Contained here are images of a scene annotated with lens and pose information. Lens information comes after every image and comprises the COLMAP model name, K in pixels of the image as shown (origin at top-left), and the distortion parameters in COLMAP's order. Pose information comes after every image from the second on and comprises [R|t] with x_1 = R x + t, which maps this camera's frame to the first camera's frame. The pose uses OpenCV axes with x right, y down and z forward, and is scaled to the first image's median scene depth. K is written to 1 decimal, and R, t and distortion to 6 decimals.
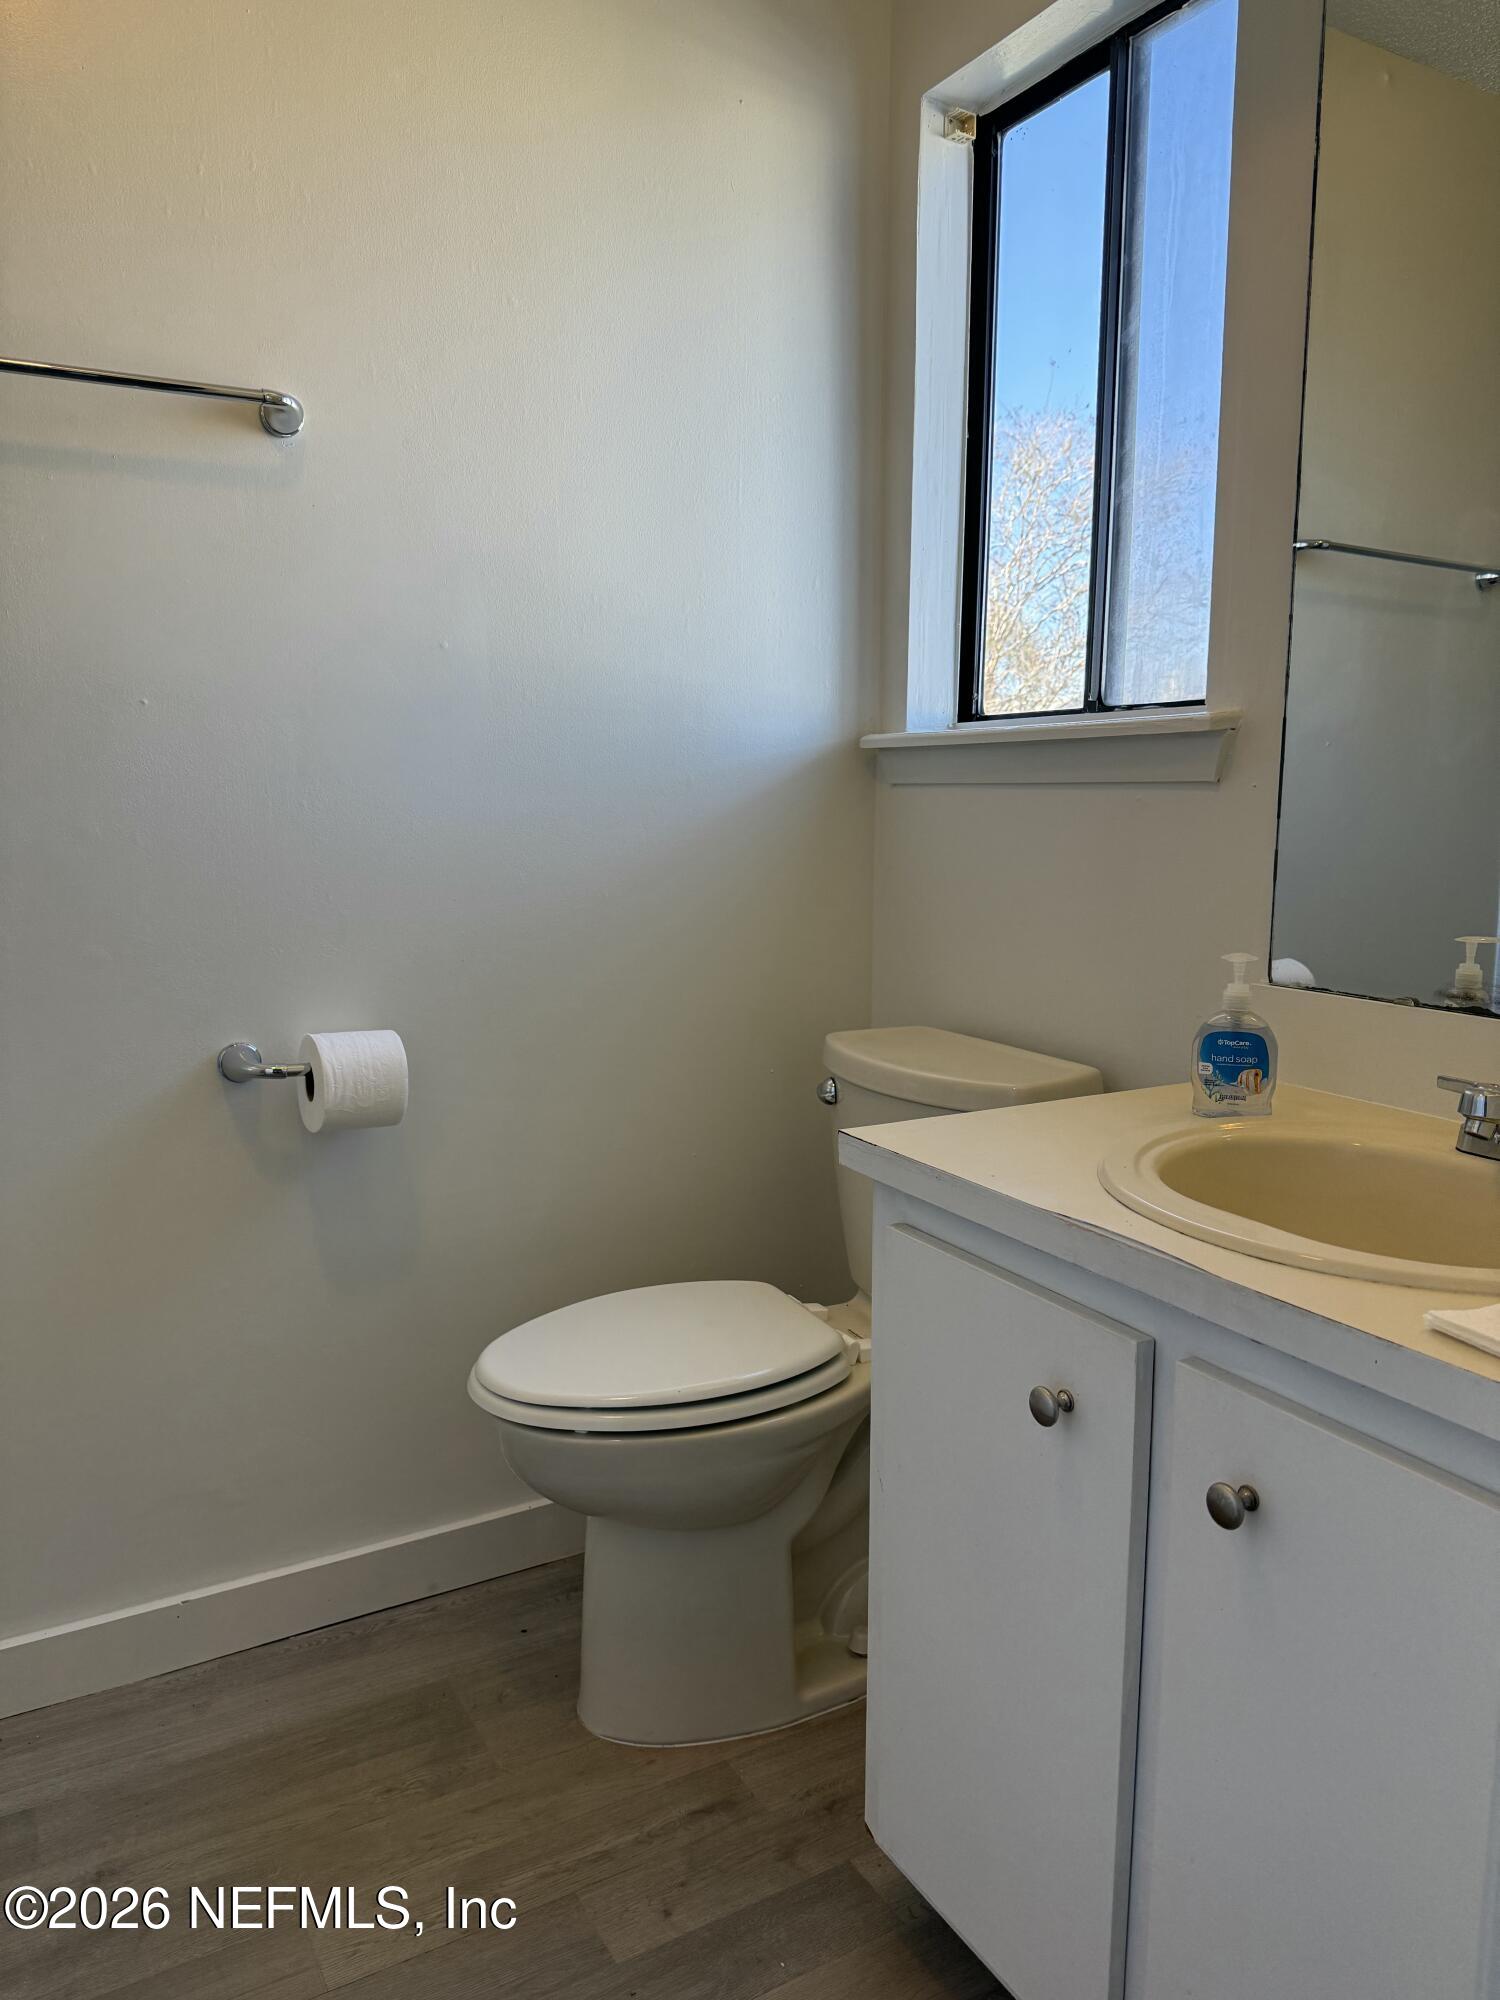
lens RADIAL K [[1387.4, 0, 750.0], [0, 1387.4, 1000.0], [0, 0, 1]] dist [-0.001759, -0.001215]
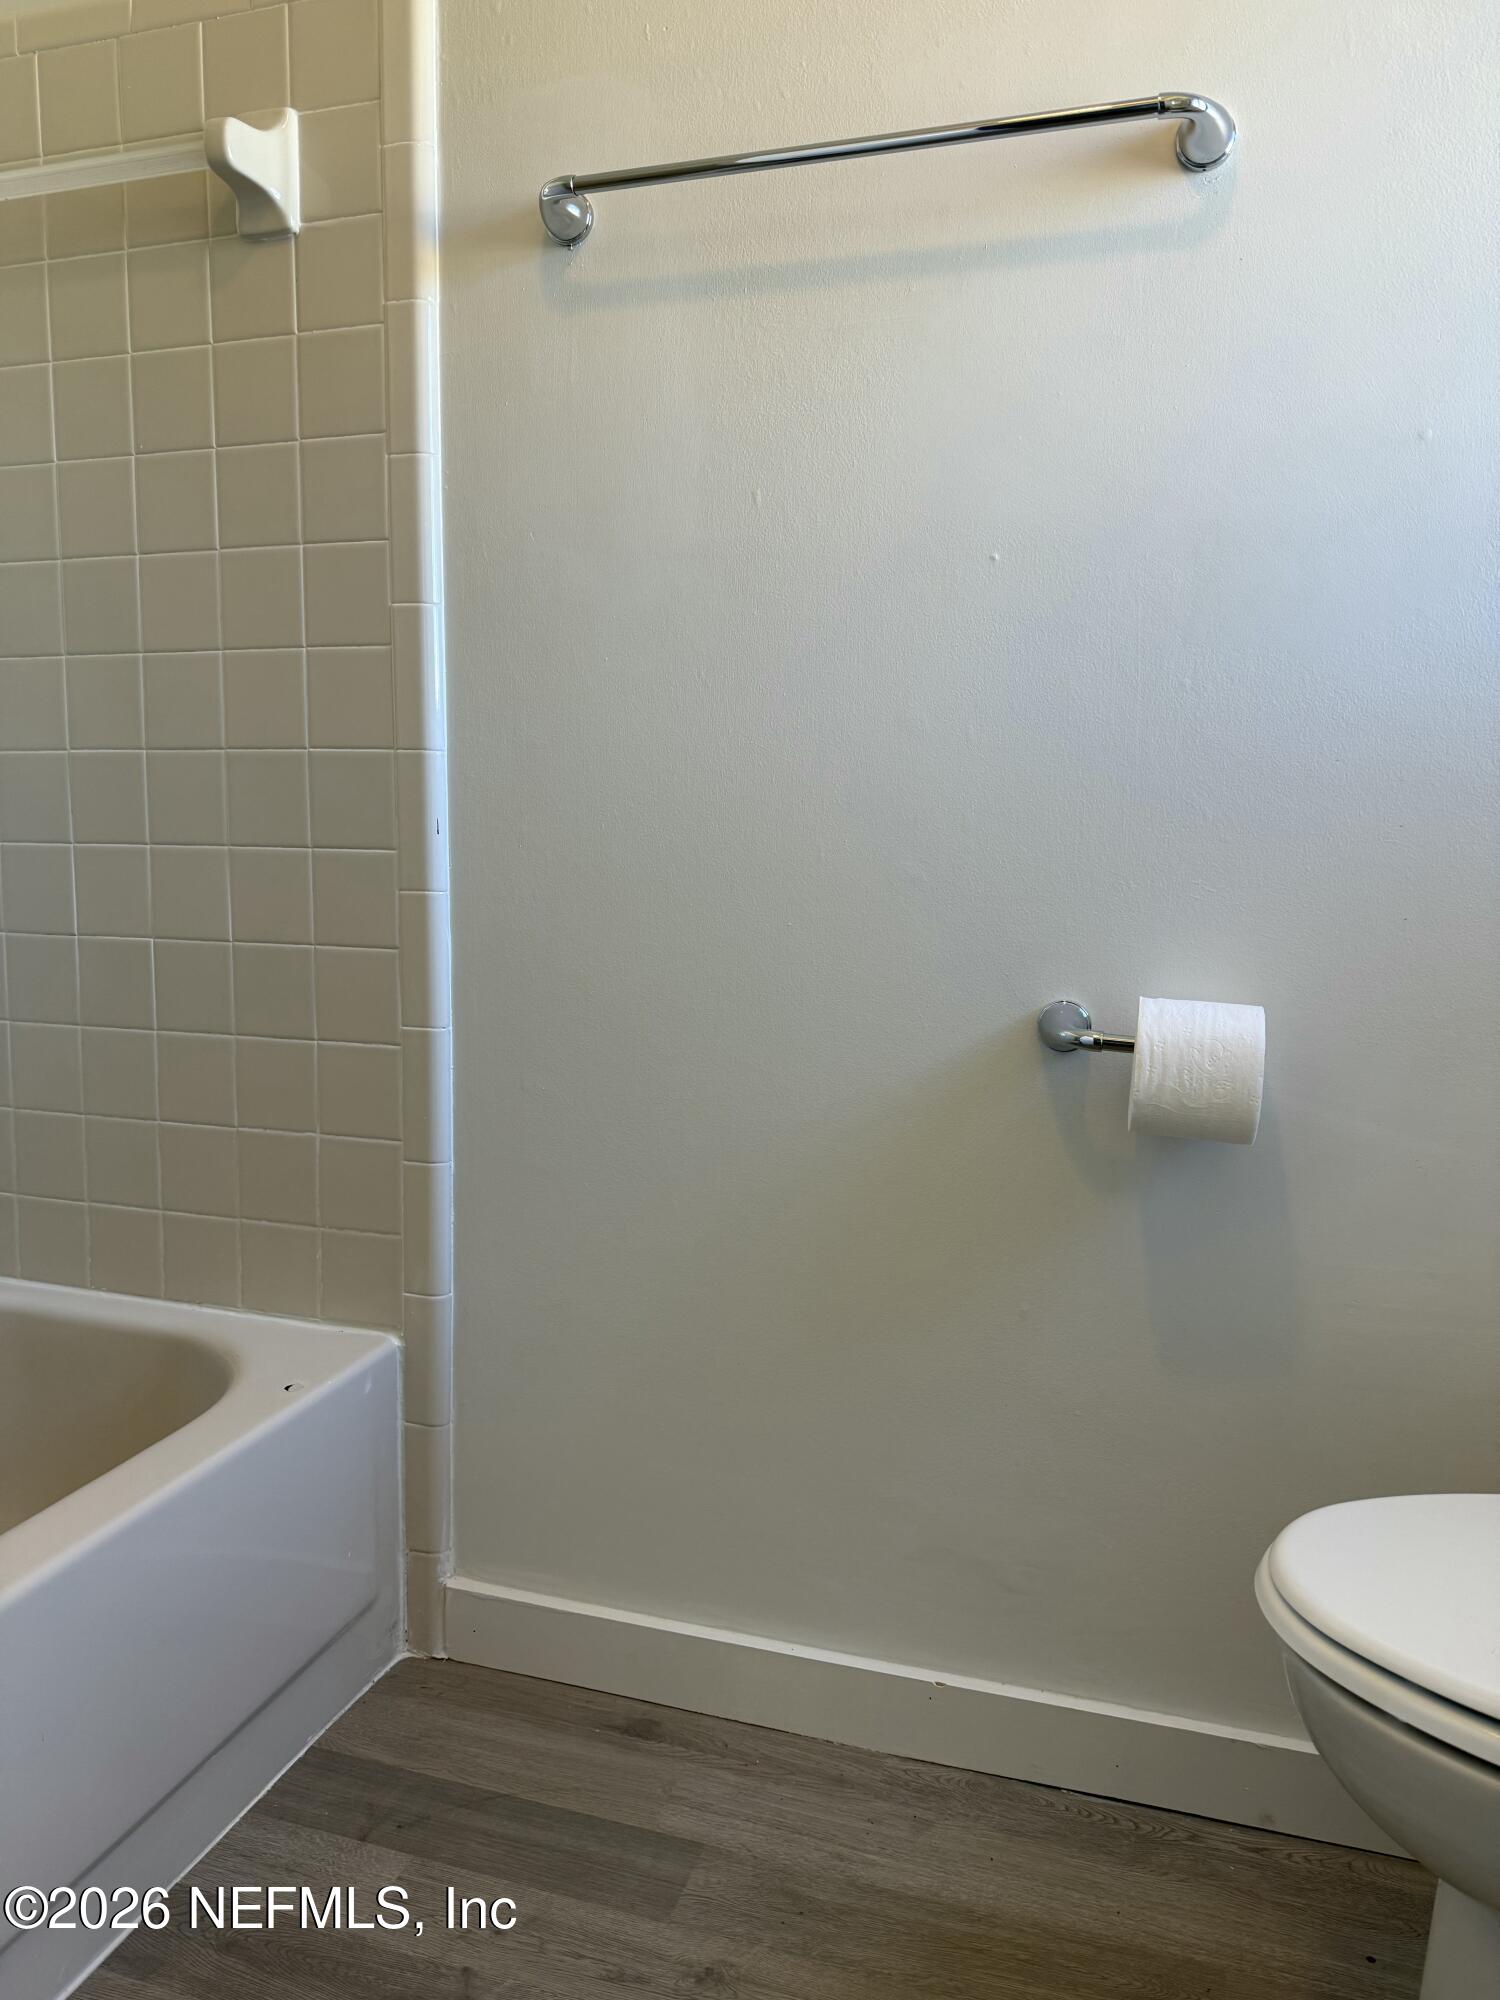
lens RADIAL K [[1420.7, 0, 750.0], [0, 1420.7, 1000.0], [0, 0, 1]] dist [0.032397, -0.045608]
pose [[0.679339, 0.102783, -0.726591, 0.086167], [-0.116290, 0.992709, 0.031700, 0.027060], [0.724552, 0.062961, 0.686338, 0.344325]]
